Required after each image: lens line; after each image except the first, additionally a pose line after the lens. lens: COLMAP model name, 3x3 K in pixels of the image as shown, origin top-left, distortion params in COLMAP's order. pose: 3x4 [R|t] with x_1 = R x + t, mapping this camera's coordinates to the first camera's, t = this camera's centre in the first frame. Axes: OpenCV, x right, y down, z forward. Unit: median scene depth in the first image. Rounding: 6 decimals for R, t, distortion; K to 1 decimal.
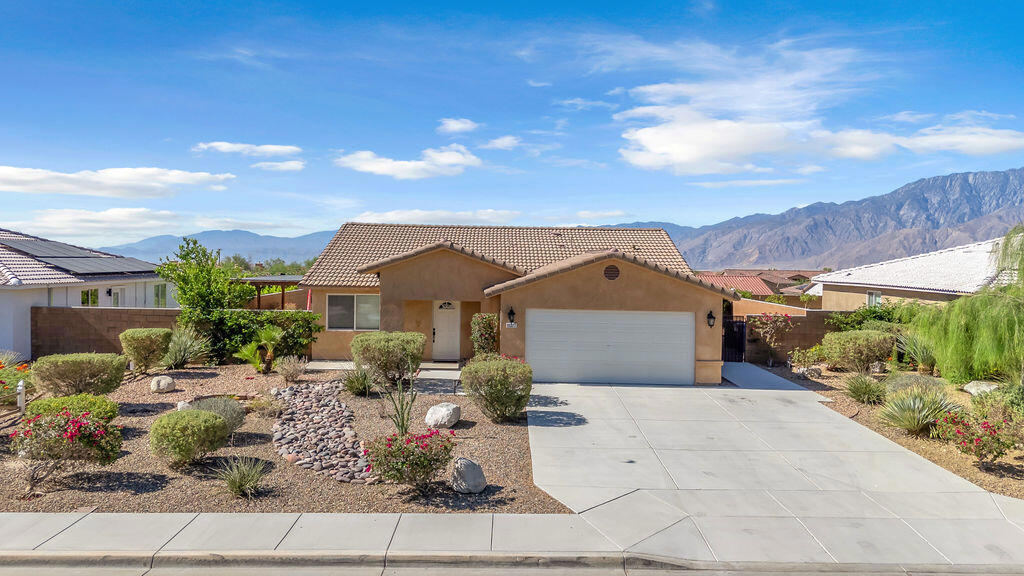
lens RADIAL K [[751.9, 0, 513.4], [0, 751.9, 289.7], [0, 0, 1]] dist [0.072271, -0.068982]
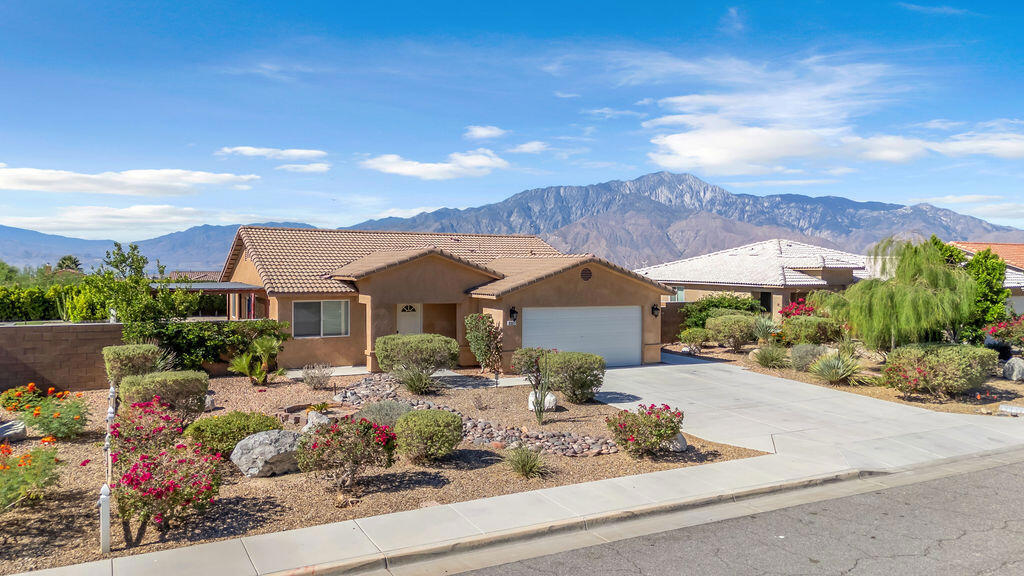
lens RADIAL K [[751.9, 0, 513.4], [0, 751.9, 289.7], [0, 0, 1]] dist [0.072271, -0.068982]
pose [[0.890560, -0.024303, 0.454216, -0.524368], [0.025355, 0.999671, 0.003775, -0.006668], [-0.454158, 0.008155, 0.890884, 0.003164]]
